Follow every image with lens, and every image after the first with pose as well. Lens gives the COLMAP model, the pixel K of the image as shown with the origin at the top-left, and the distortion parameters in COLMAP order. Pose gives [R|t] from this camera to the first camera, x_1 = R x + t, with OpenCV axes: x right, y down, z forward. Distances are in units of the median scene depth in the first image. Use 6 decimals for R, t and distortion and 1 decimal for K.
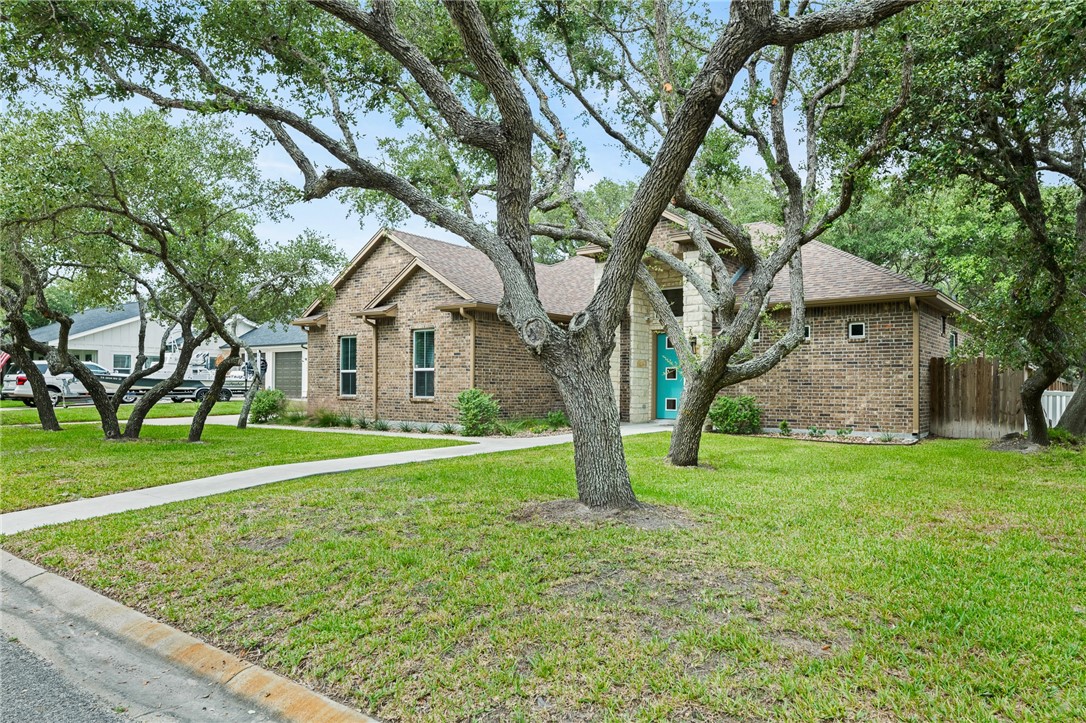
lens RADIAL K [[698.7, 0, 543.0], [0, 698.7, 361.5], [0, 0, 1]] dist [0.002096, -0.000066]
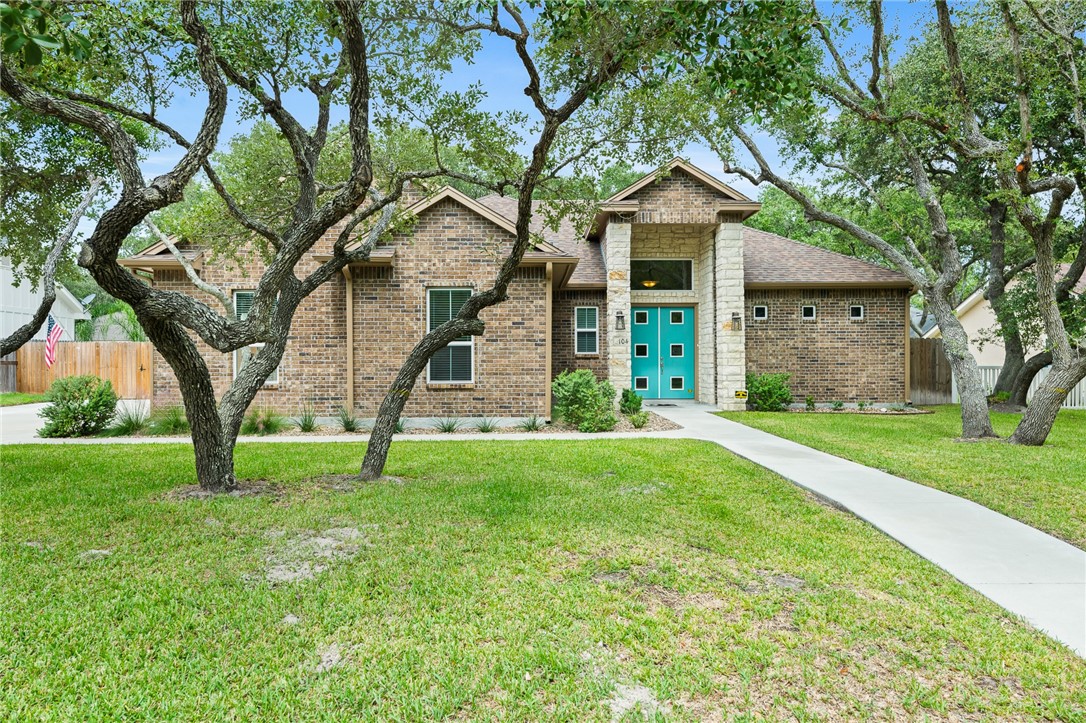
lens RADIAL K [[698.7, 0, 543.0], [0, 698.7, 361.5], [0, 0, 1]] dist [0.002096, -0.000066]
pose [[0.781249, -0.006007, 0.624191, -0.550634], [-0.014133, 0.999527, 0.027309, 0.008916], [-0.624059, -0.030157, 0.780795, 0.384539]]
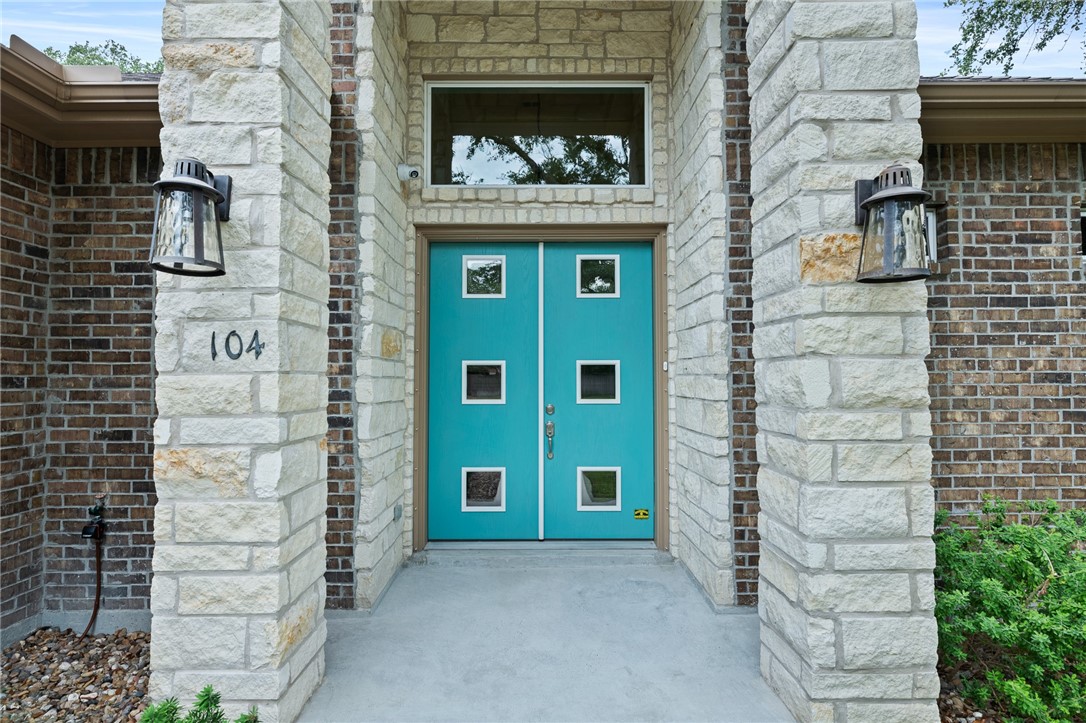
lens RADIAL K [[548.7, 0, 543.0], [0, 548.7, 361.5], [0, 0, 1]] dist [-0.014139, 0.000091]
pose [[0.786756, 0.010317, 0.617177, 0.068211], [-0.014838, 0.999887, 0.002200, 0.008603], [-0.617085, -0.010888, 0.786821, 0.881815]]
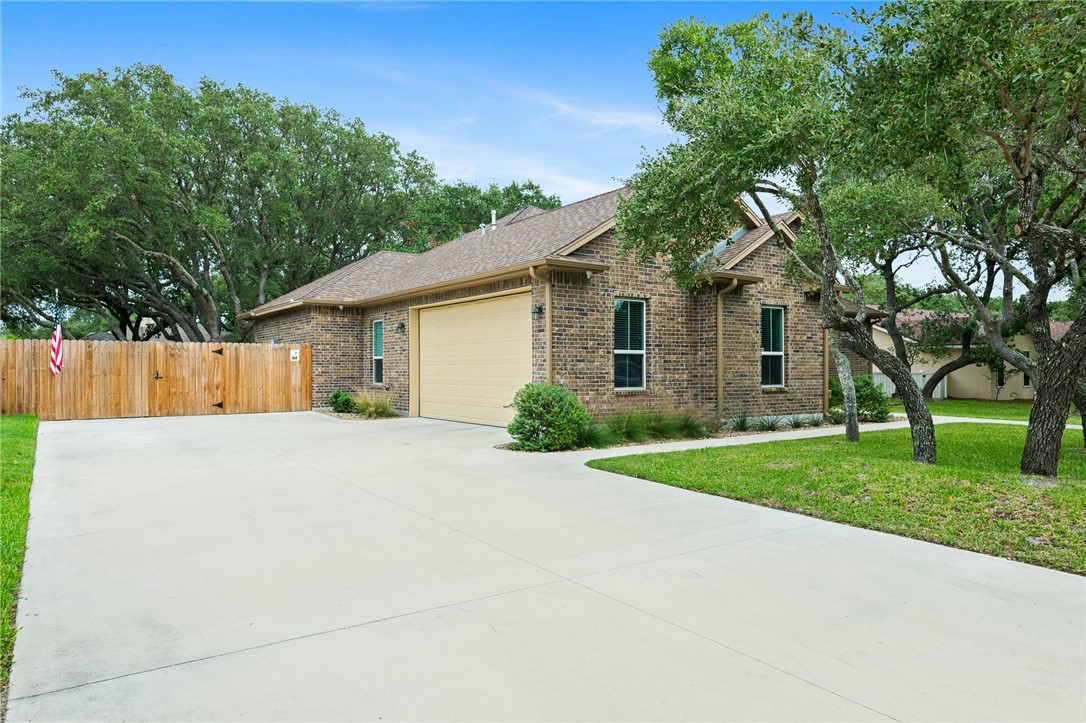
lens RADIAL K [[698.7, 0, 543.0], [0, 698.7, 361.5], [0, 0, 1]] dist [0.002096, -0.000066]
pose [[0.309569, 0.005570, 0.950861, -1.075896], [-0.028851, 0.999577, 0.003537, 0.026519], [-0.950439, -0.028528, 0.309599, 1.013465]]
